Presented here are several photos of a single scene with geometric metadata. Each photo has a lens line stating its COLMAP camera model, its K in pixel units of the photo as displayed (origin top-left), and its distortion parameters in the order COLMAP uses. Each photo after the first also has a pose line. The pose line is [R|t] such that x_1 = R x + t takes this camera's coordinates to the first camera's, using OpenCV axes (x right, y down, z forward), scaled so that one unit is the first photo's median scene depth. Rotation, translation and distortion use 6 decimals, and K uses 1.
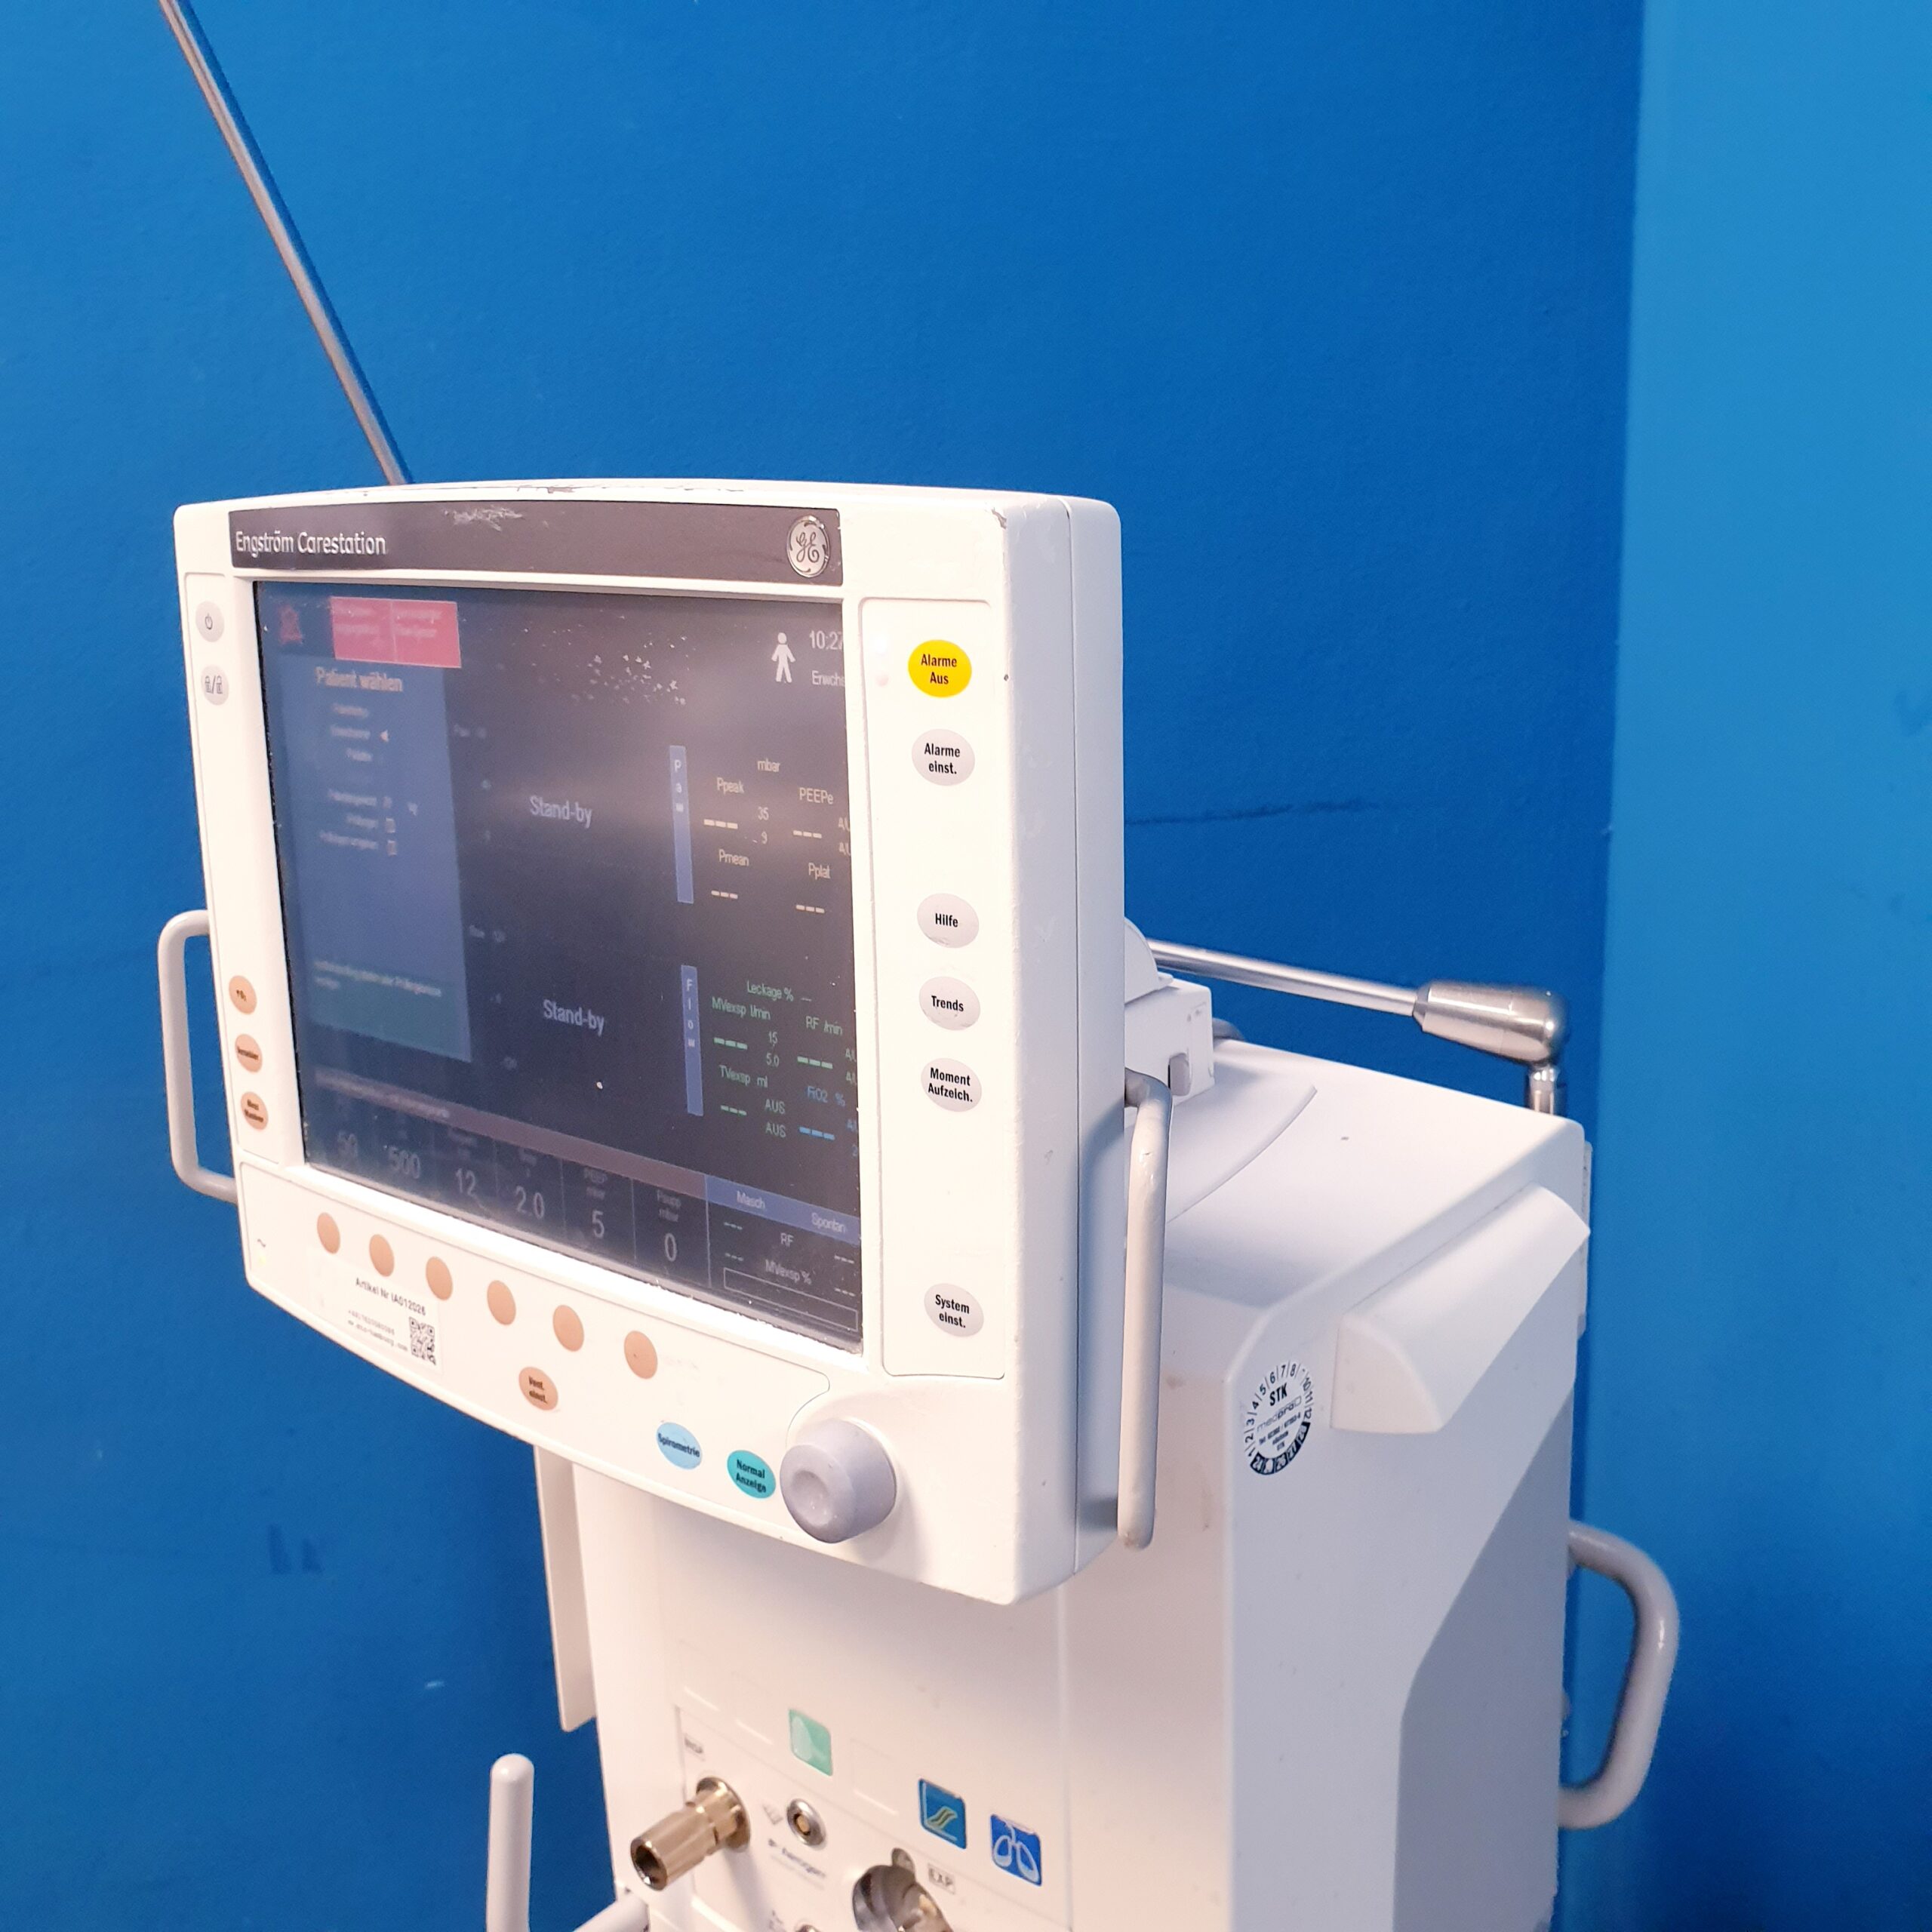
lens RADIAL K [[2030.8, 0, 993.0], [0, 2030.8, 995.3], [0, 0, 1]] dist [0.043165, 0.000000]
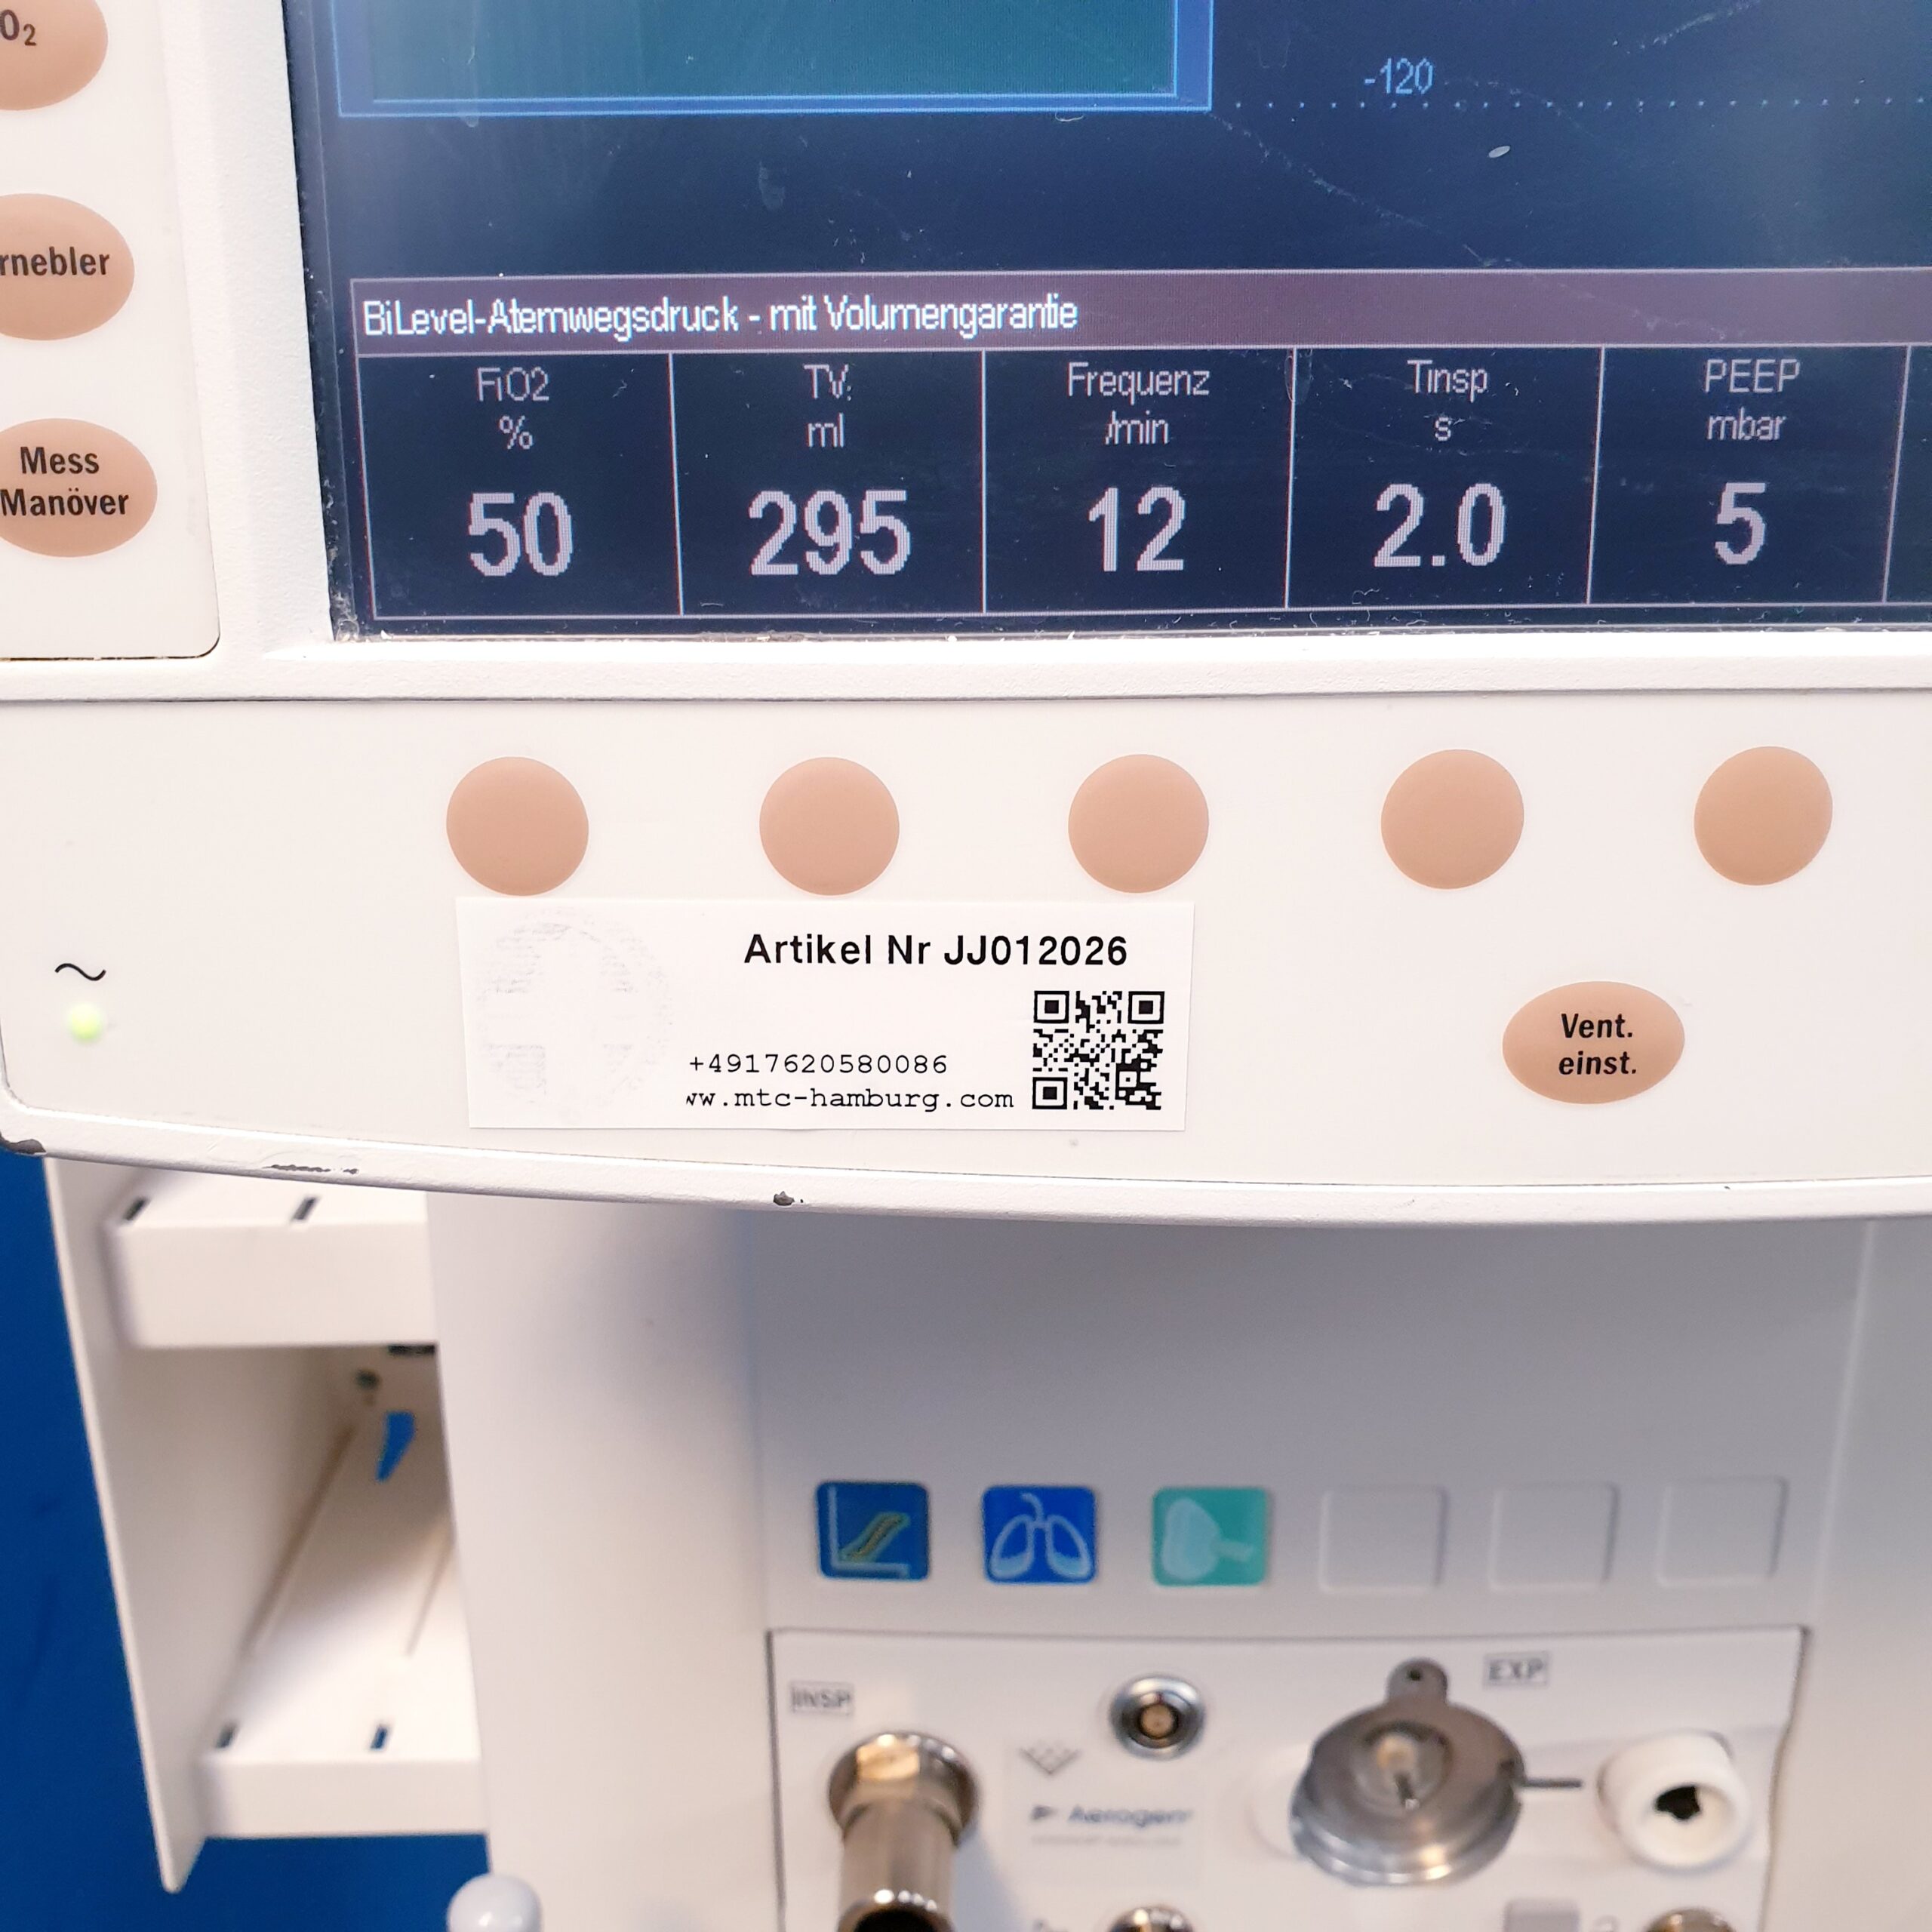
lens RADIAL K [[2030.8, 0, 941.2], [0, 2030.8, 954.5], [0, 0, 1]] dist [0.043165, 0.000000]
pose [[0.764285, -0.150098, 0.627167, -0.543489], [0.157741, 0.986506, 0.043869, 0.152479], [-0.625289, 0.065402, 0.777648, 0.838657]]
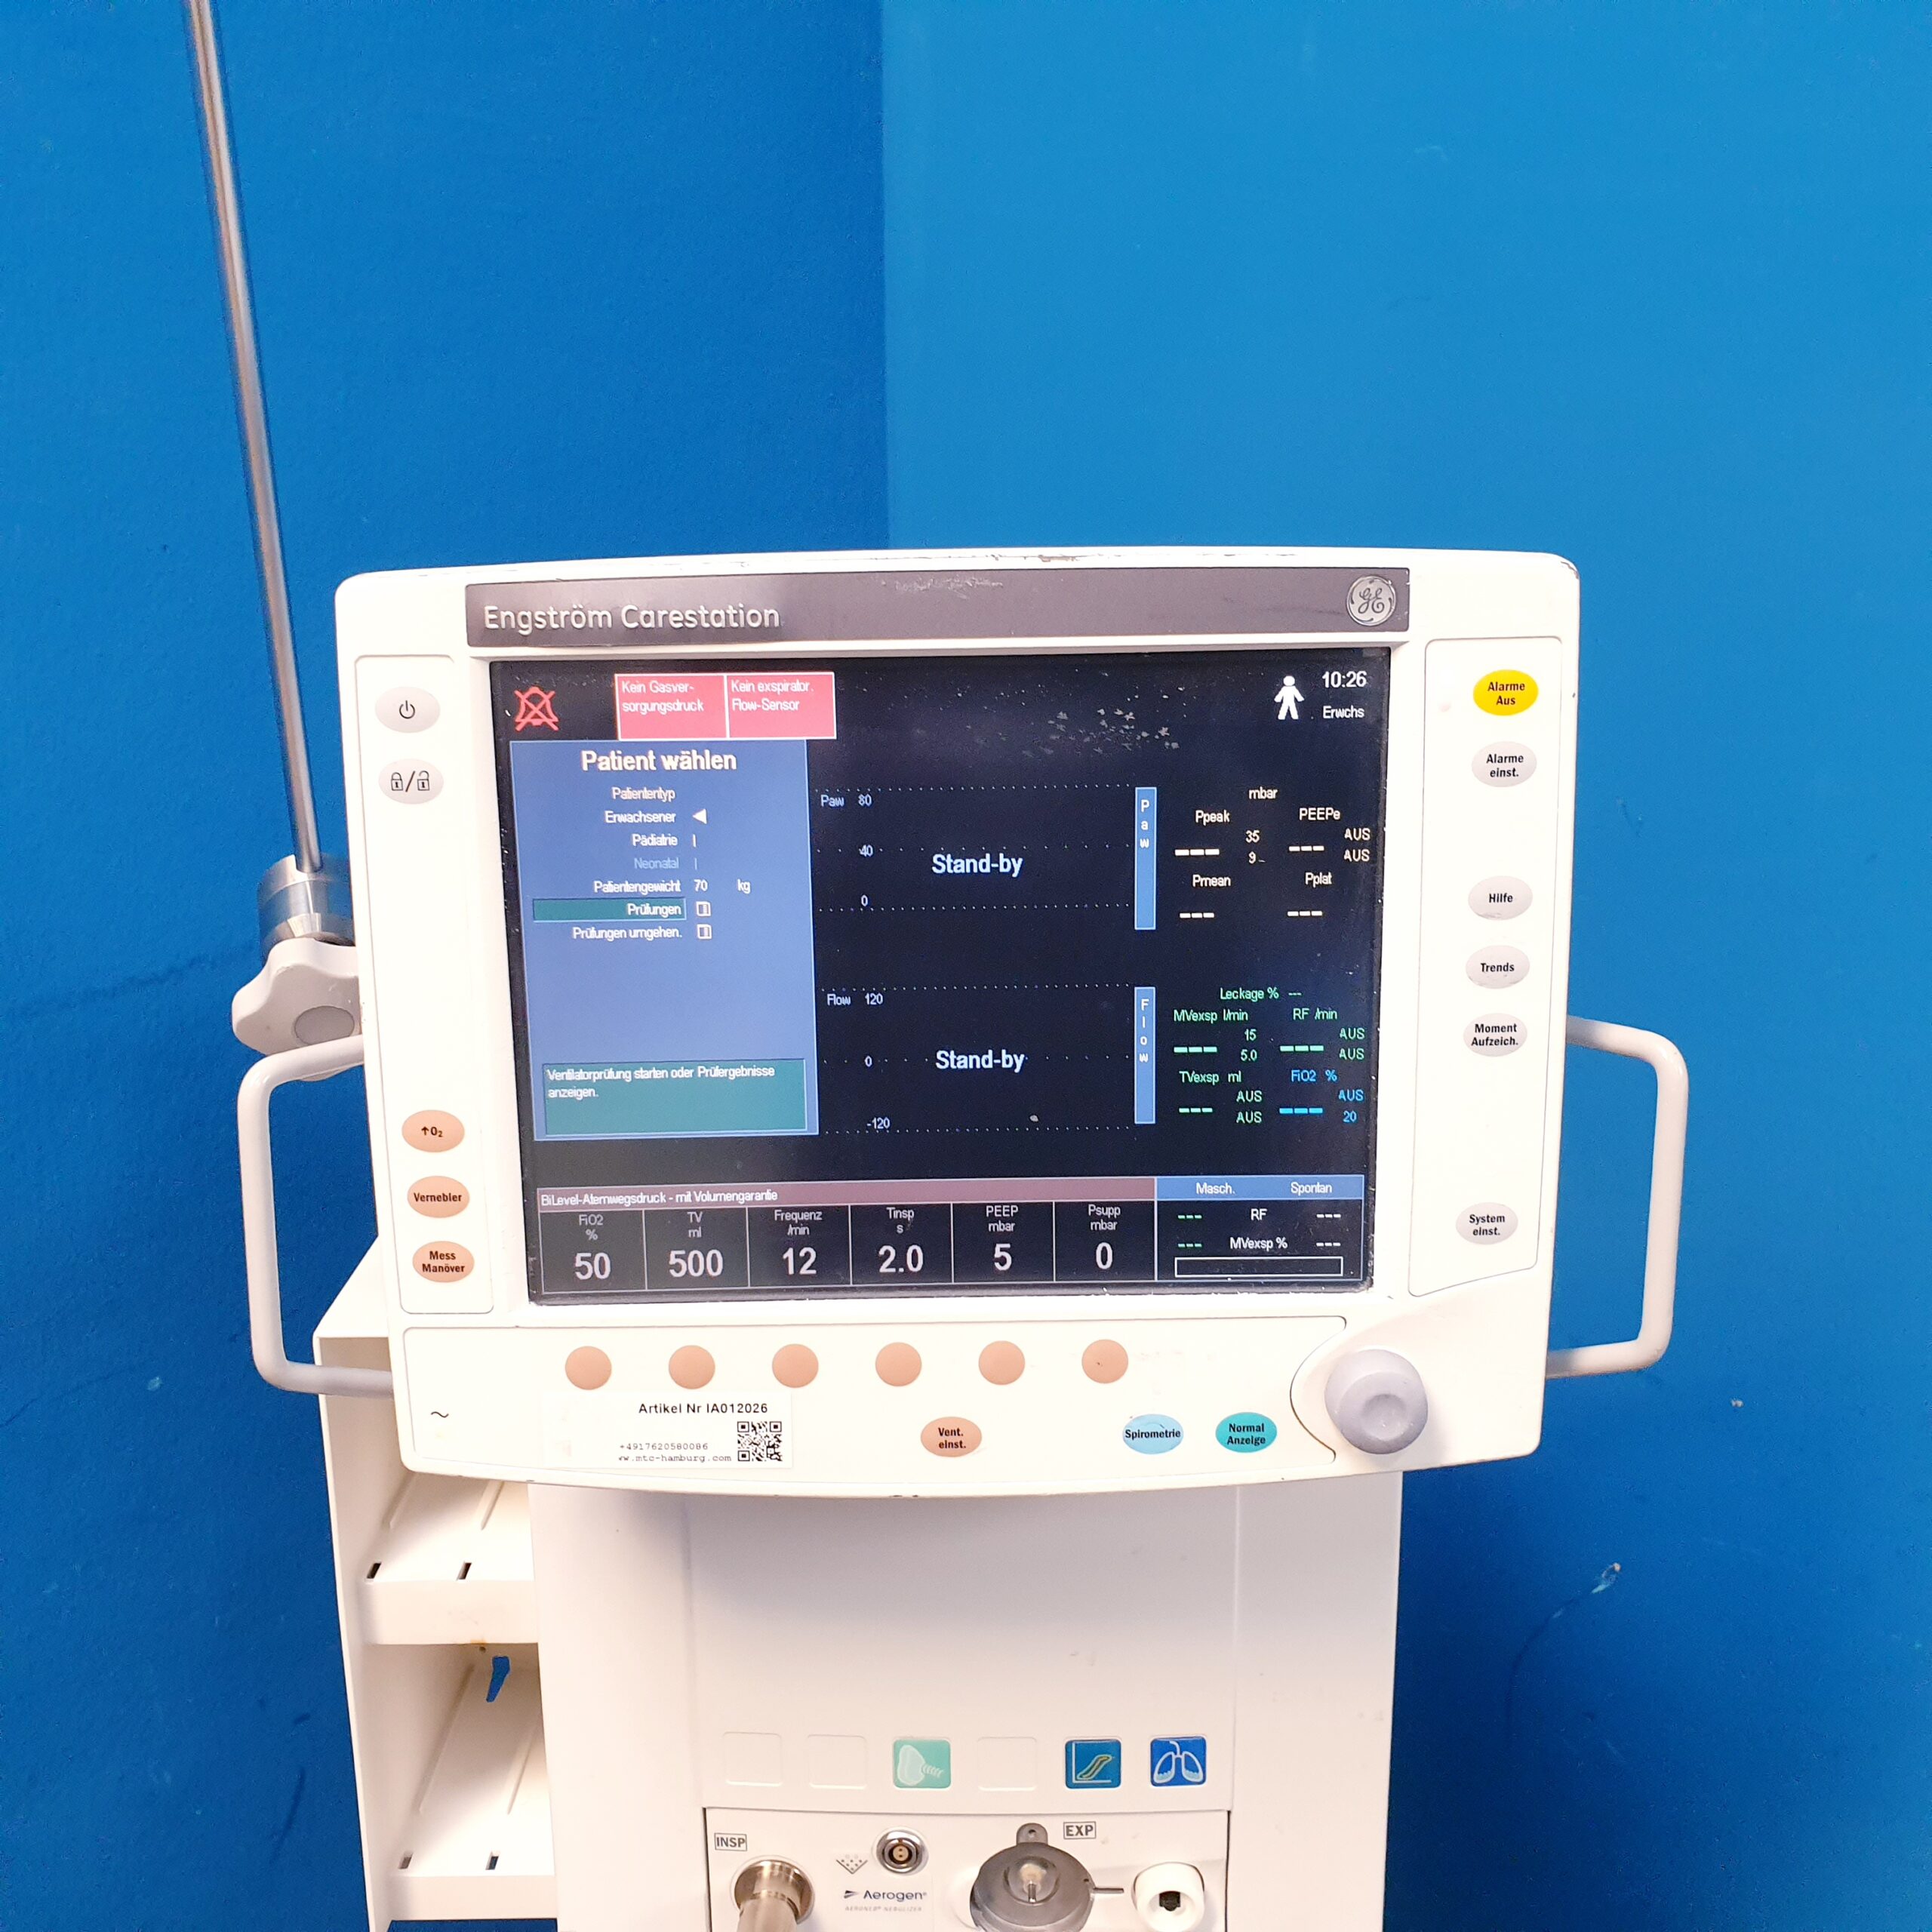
lens RADIAL K [[2030.8, 0, 958.6], [0, 2030.8, 965.8], [0, 0, 1]] dist [0.043165, 0.000000]
pose [[0.779595, -0.136981, 0.611121, -0.845147], [0.160790, 0.986858, 0.016085, -0.056371], [-0.605292, 0.085722, 0.791374, 0.185527]]
